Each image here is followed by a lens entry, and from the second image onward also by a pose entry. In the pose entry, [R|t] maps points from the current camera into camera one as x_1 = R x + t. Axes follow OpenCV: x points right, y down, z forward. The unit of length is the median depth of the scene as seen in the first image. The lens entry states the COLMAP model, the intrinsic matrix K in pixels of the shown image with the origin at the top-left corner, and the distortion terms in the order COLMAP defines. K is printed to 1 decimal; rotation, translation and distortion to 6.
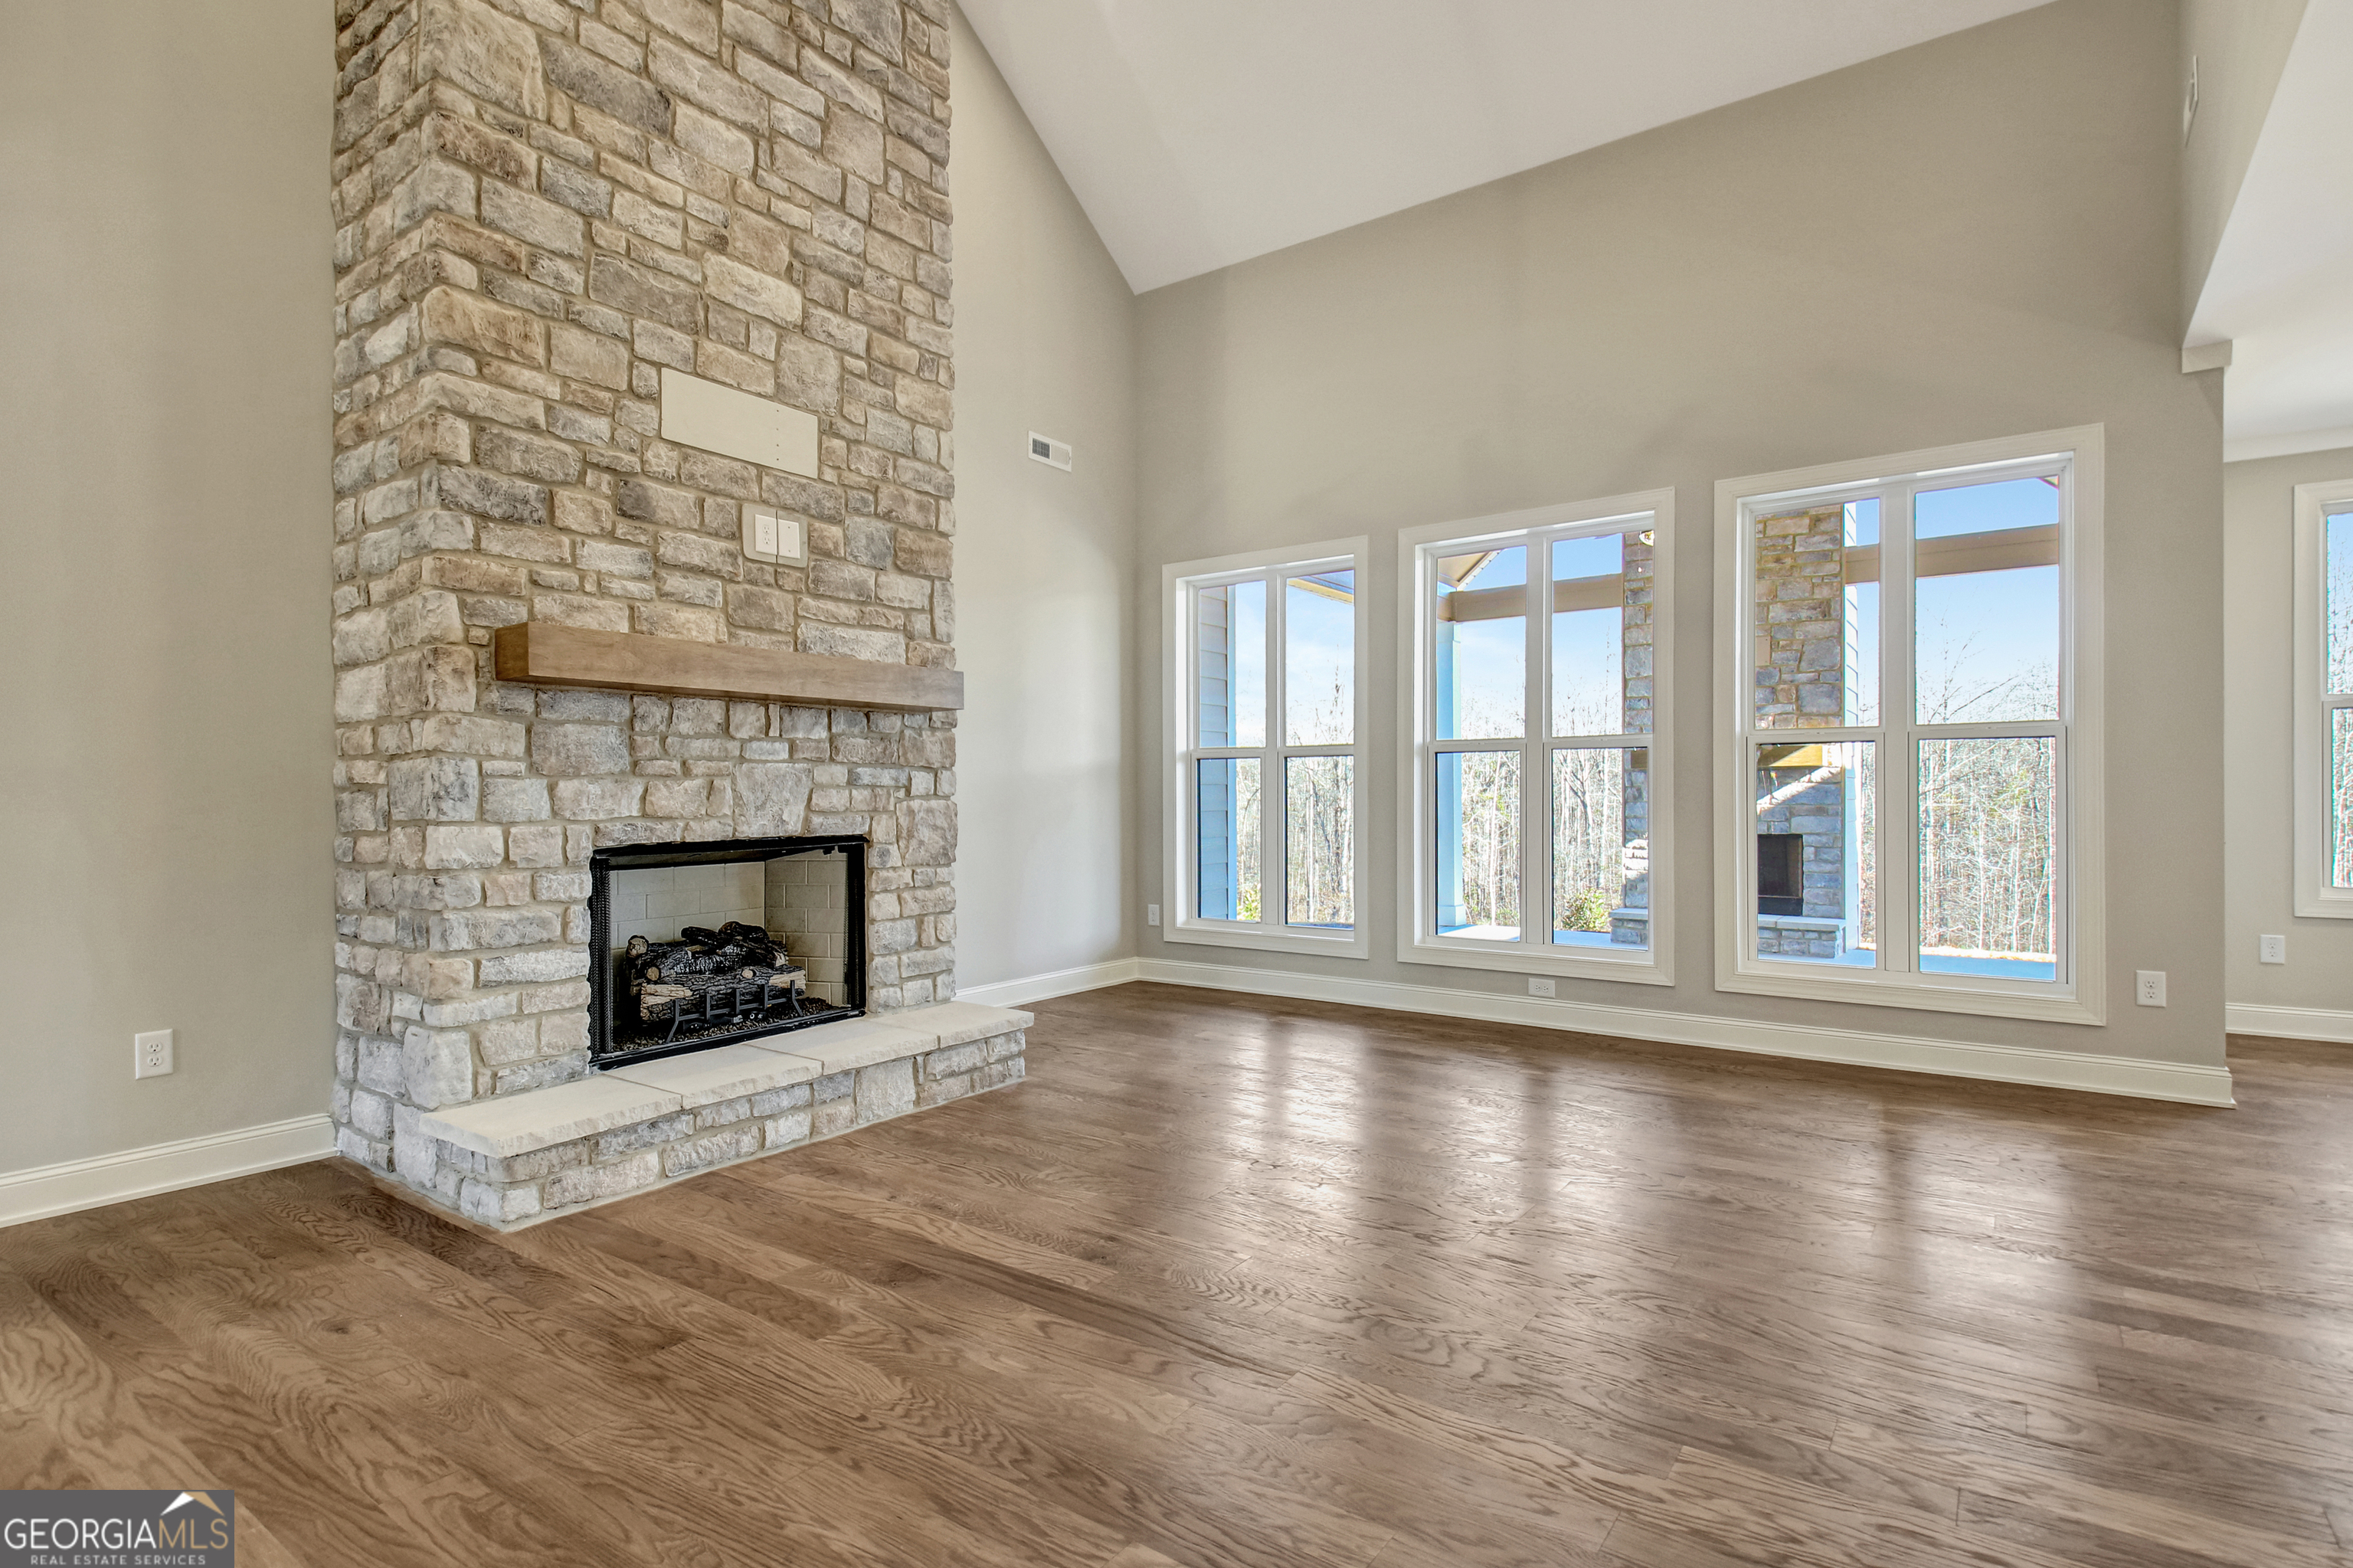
lens RADIAL K [[1148.5, 0, 1176.5], [0, 1148.5, 784.0], [0, 0, 1]] dist [0.063631, -0.060026]
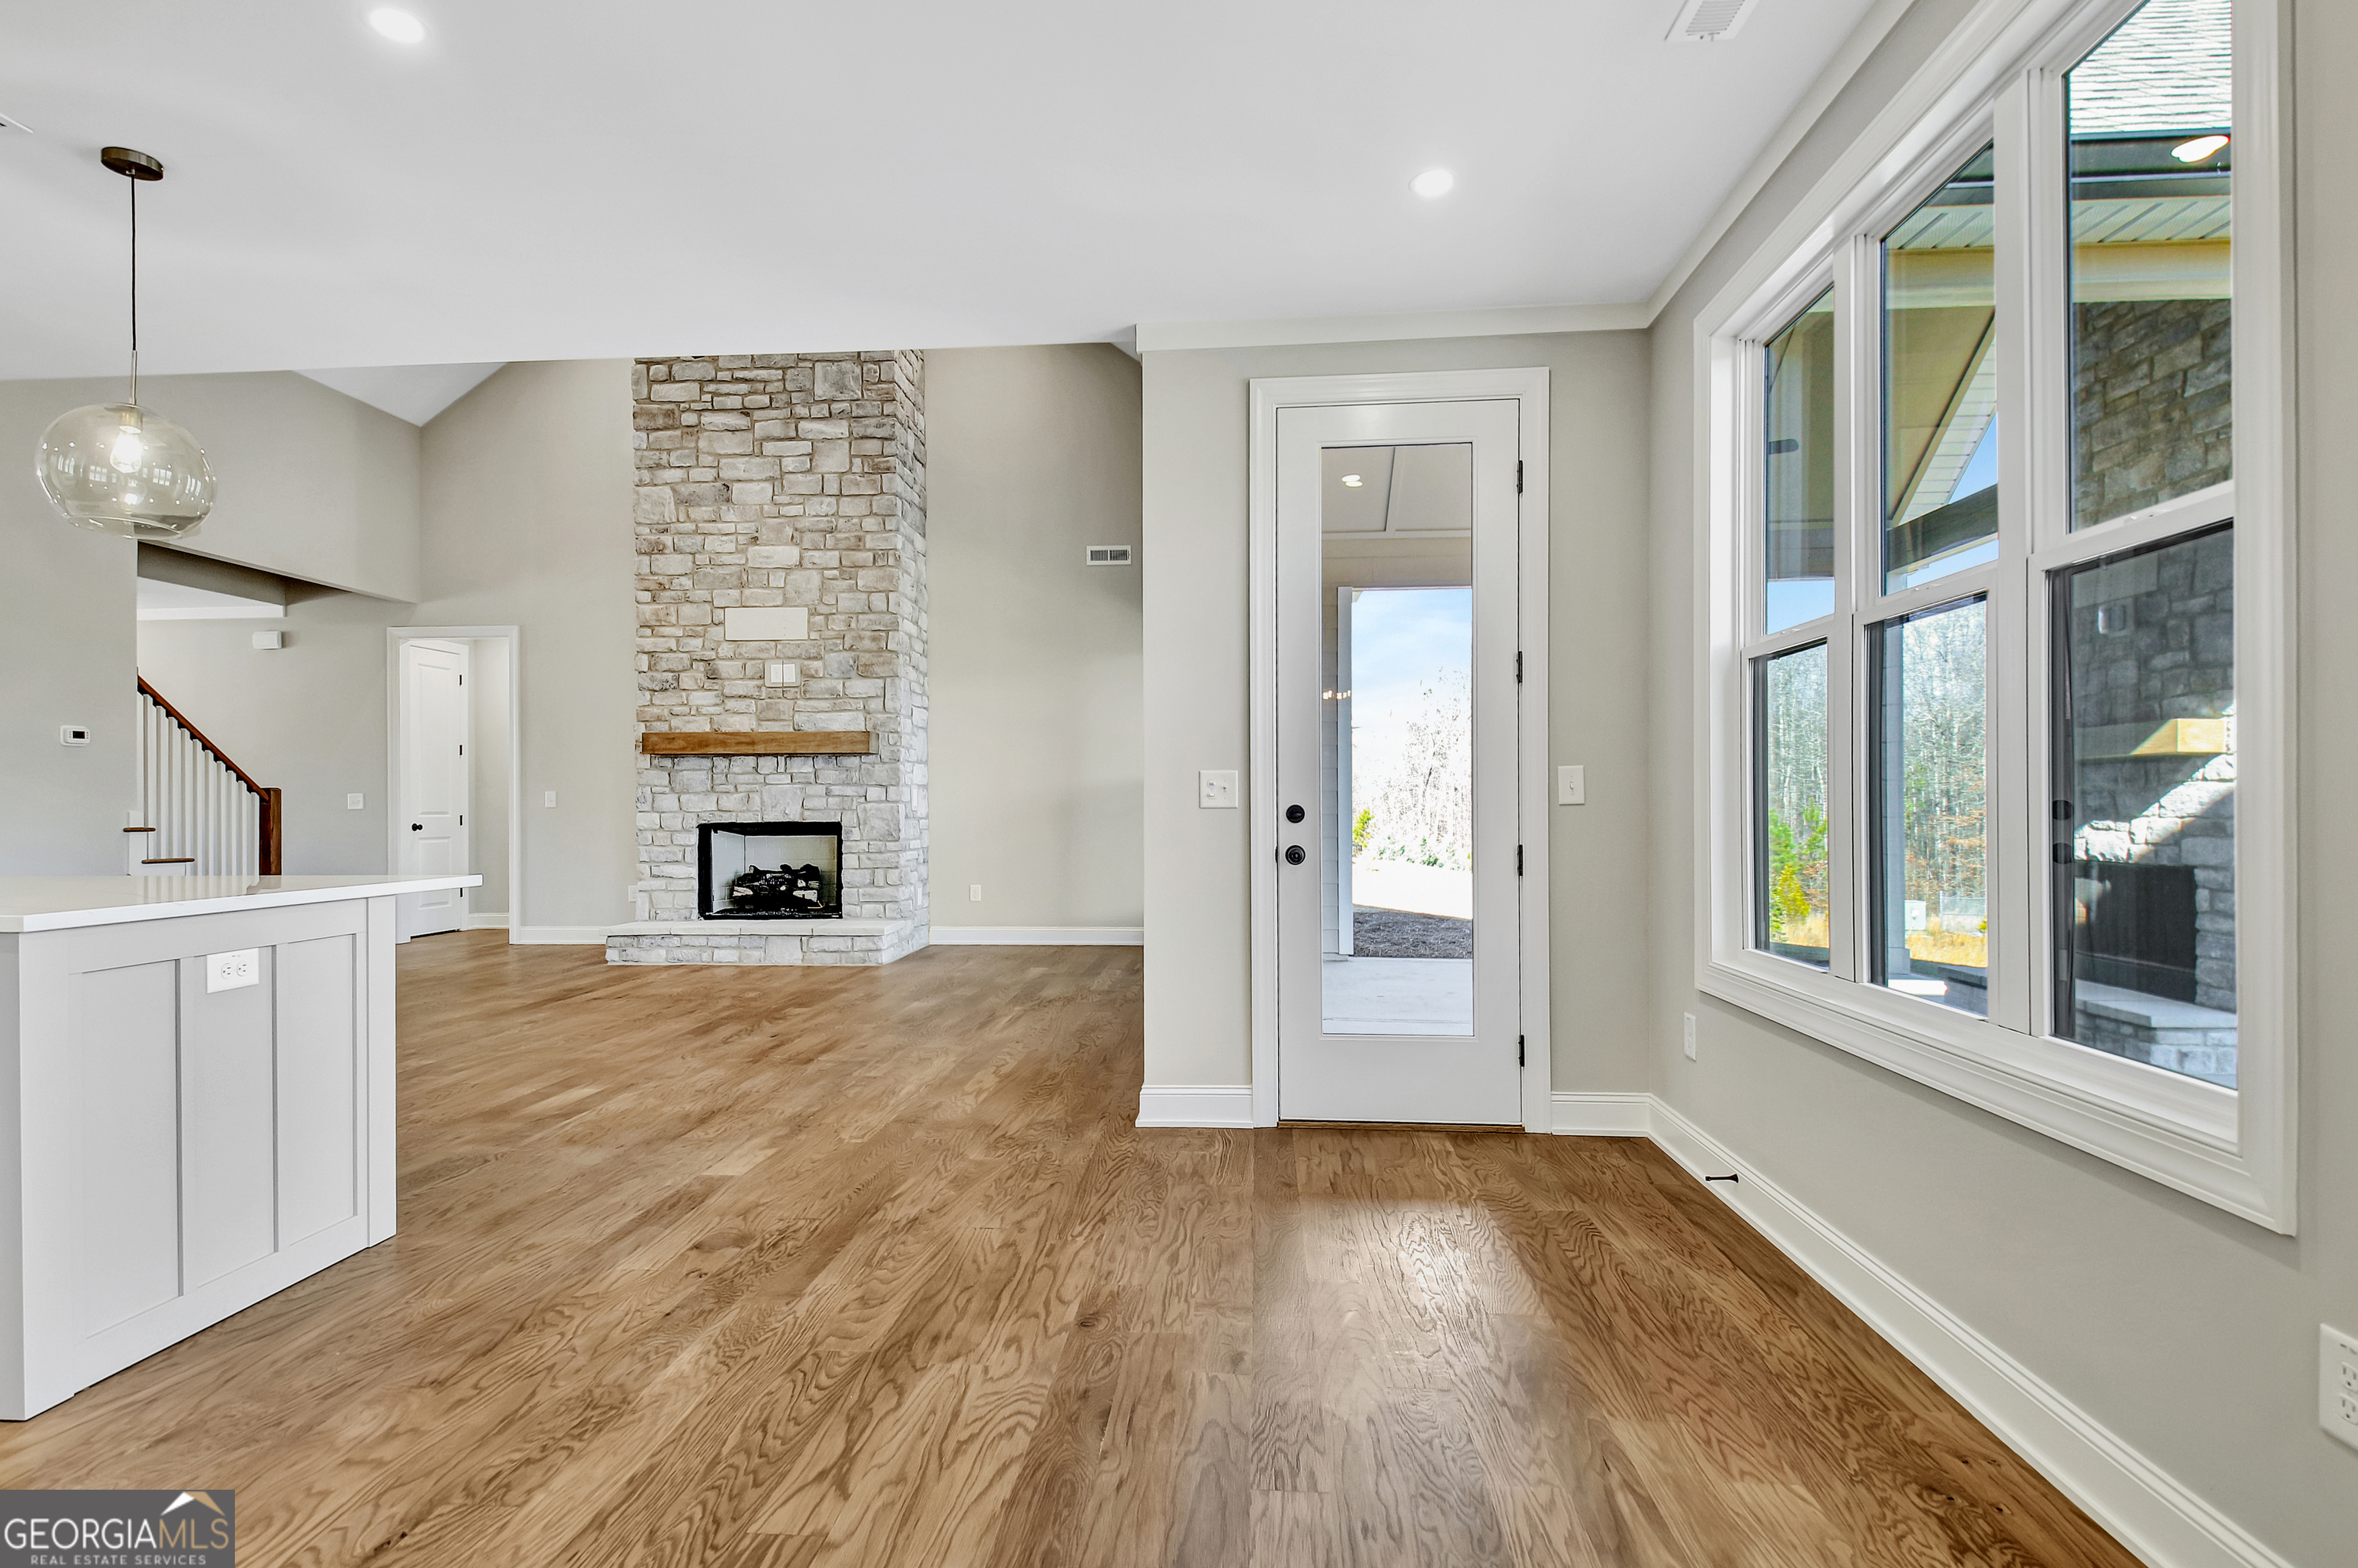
lens RADIAL K [[1148.0, 0, 1179.5], [0, 1148.0, 807.2], [0, 0, 1]] dist [0.045144, -0.020788]
pose [[0.524152, 0.001516, -0.851623, 1.908802], [0.005943, 0.999968, 0.005438, 0.014711], [0.851604, -0.007911, 0.524126, 0.583180]]
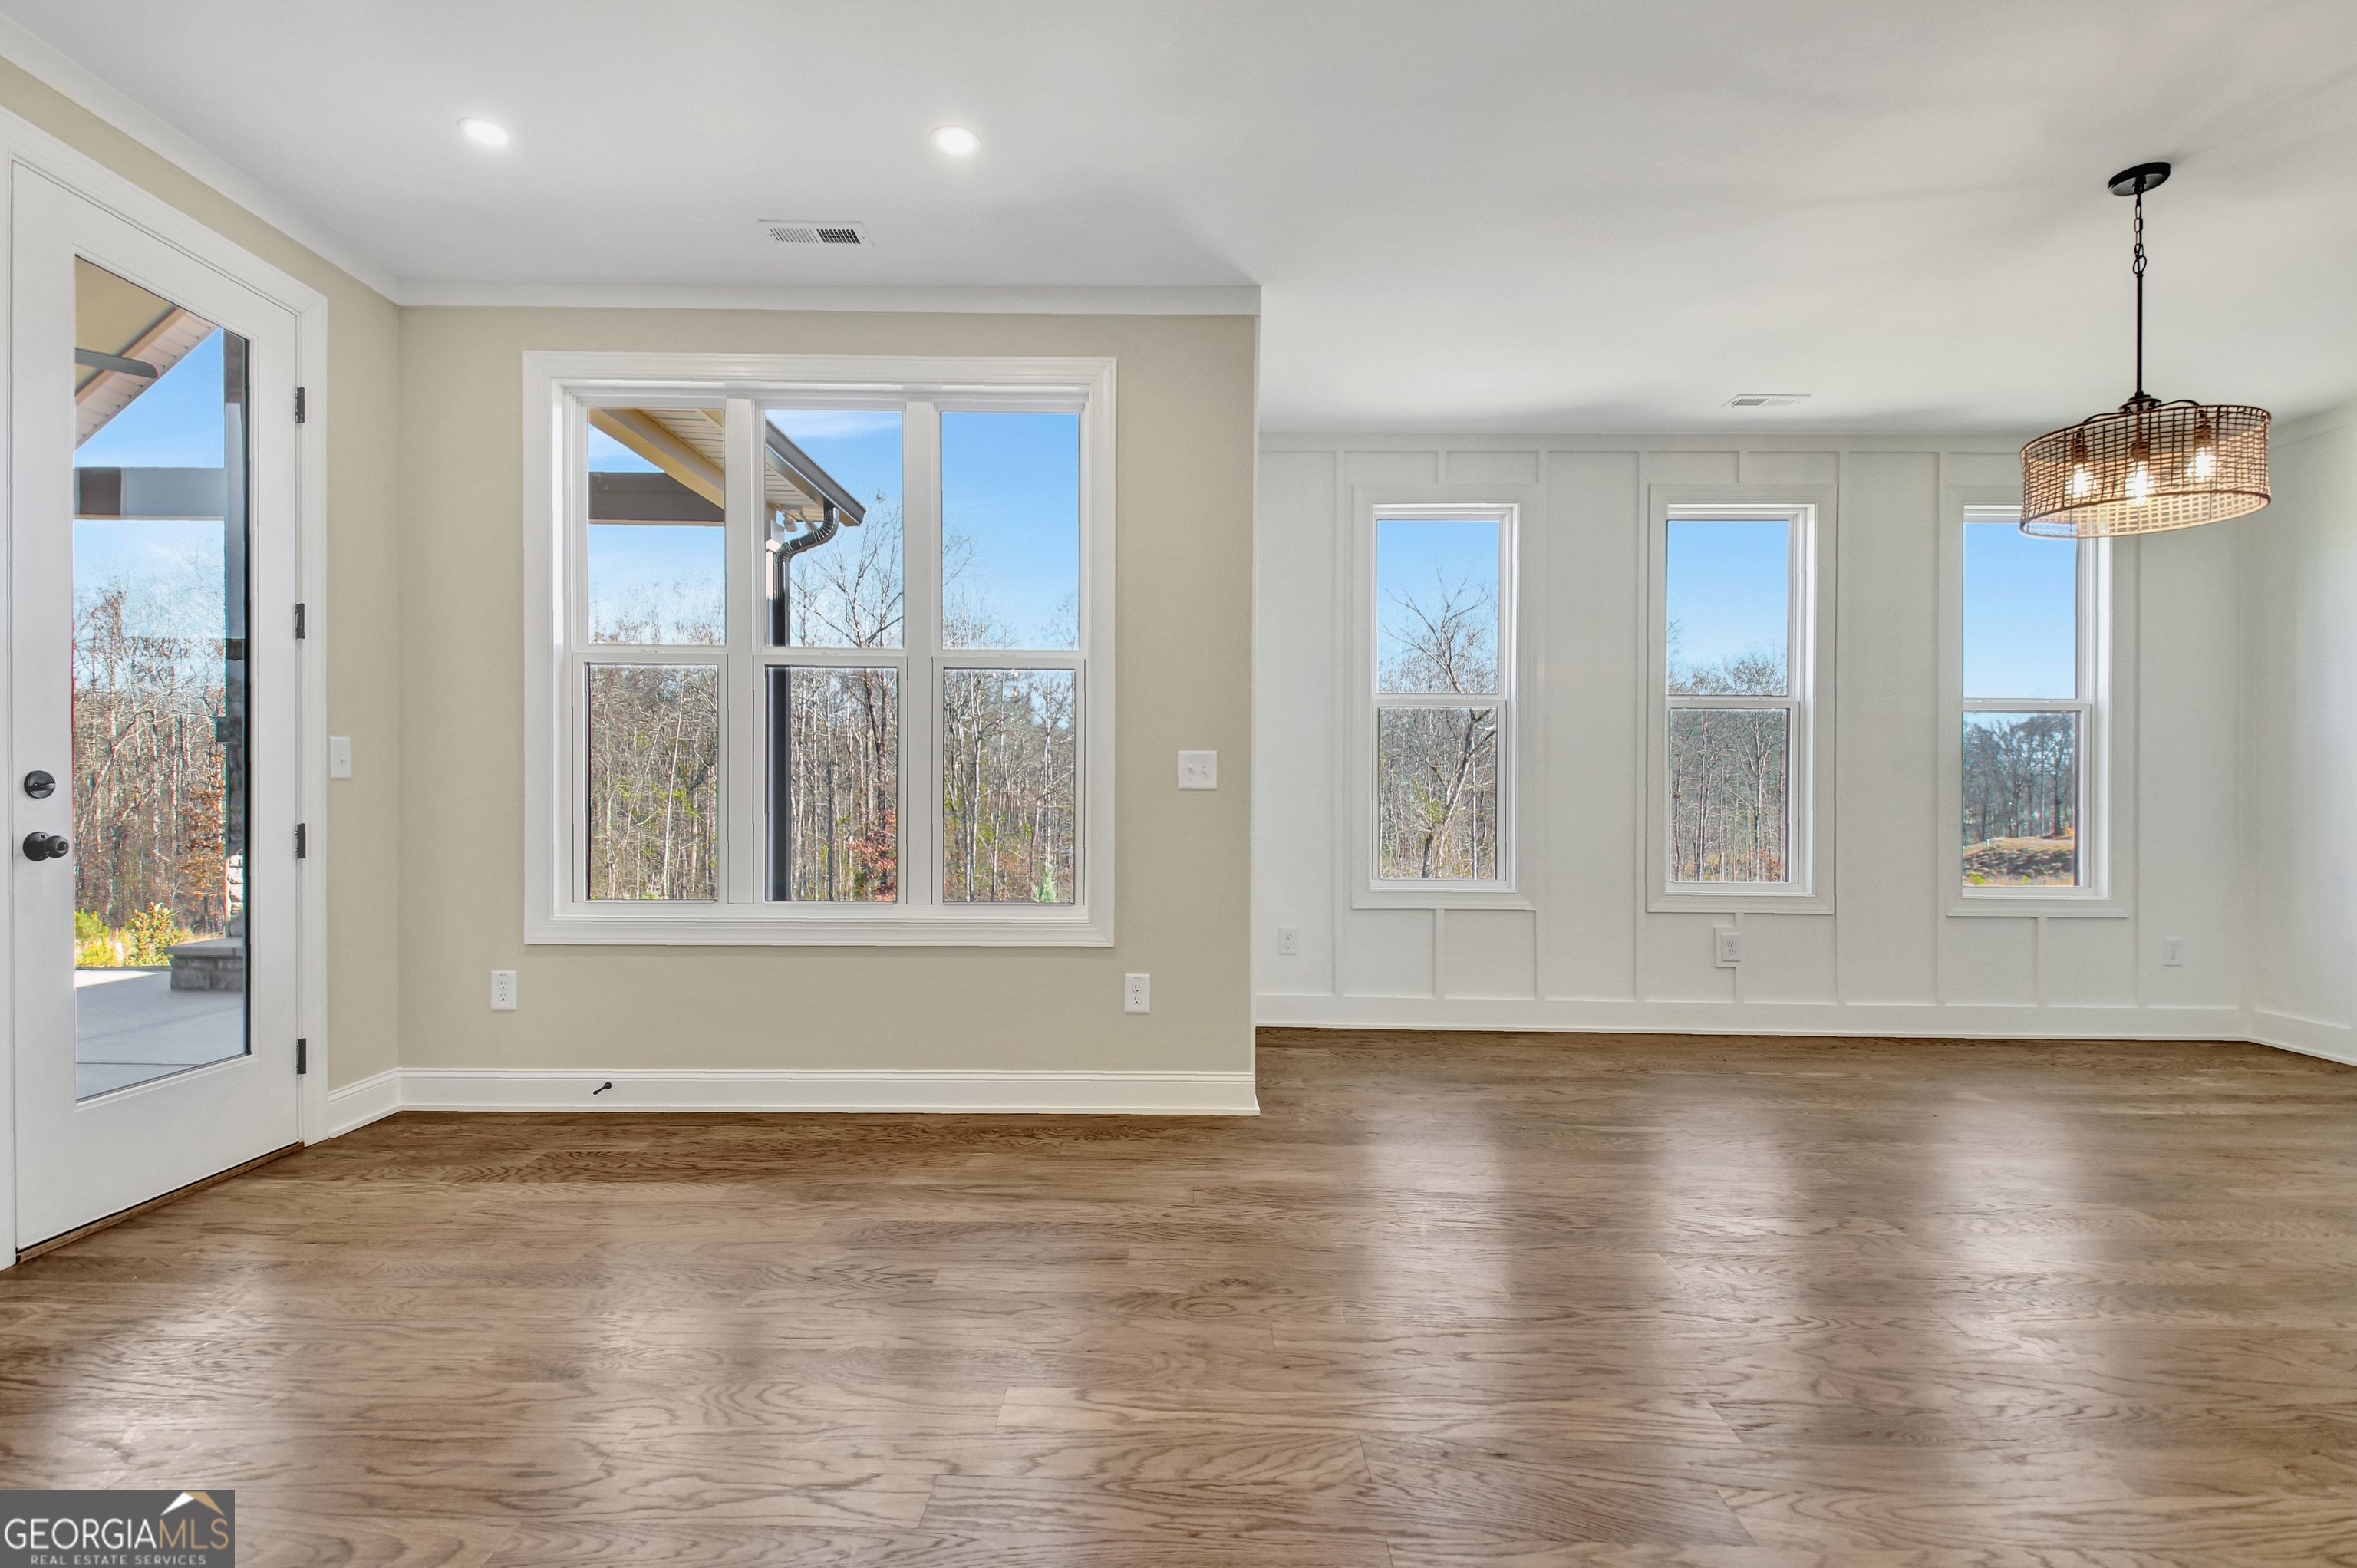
lens RADIAL K [[1099.8, 0, 1178.5], [0, 1099.8, 784.0], [0, 0, 1]] dist [0.051119, -0.037351]
pose [[0.815468, 0.015890, 0.578585, 1.237779], [-0.015044, 0.999867, -0.006257, 0.020597], [-0.578607, -0.003602, 0.815598, 0.260873]]
